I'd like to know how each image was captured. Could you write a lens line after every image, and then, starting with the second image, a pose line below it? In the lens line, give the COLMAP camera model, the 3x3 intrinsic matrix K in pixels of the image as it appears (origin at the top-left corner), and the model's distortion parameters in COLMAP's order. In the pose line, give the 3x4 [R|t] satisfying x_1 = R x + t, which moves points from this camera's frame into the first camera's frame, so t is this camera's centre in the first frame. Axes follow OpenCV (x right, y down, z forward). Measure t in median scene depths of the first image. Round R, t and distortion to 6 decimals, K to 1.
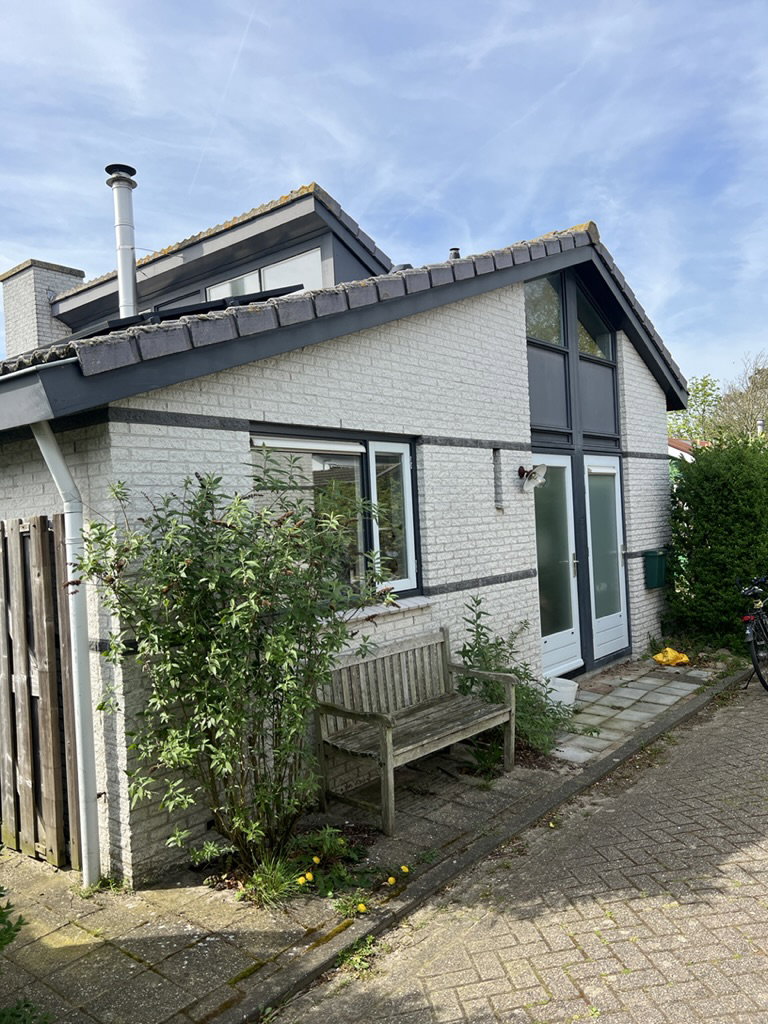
lens RADIAL K [[773.0, 0, 383.5], [0, 773.0, 512.6], [0, 0, 1]] dist [0.044234, -0.054370]
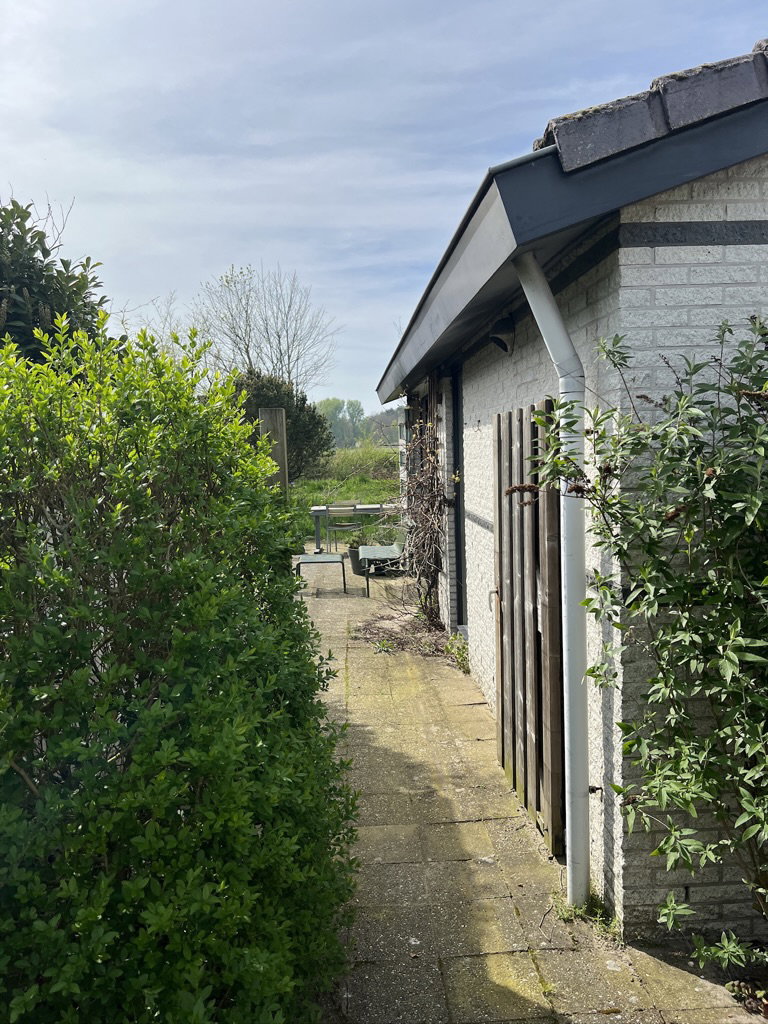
lens RADIAL K [[773.0, 0, 374.4], [0, 773.0, 513.2], [0, 0, 1]] dist [0.044234, -0.054370]
pose [[0.664841, 0.092842, -0.741193, 0.009966], [0.001283, 0.992103, 0.125422, 0.020014], [0.746984, -0.084336, 0.659471, 0.404432]]
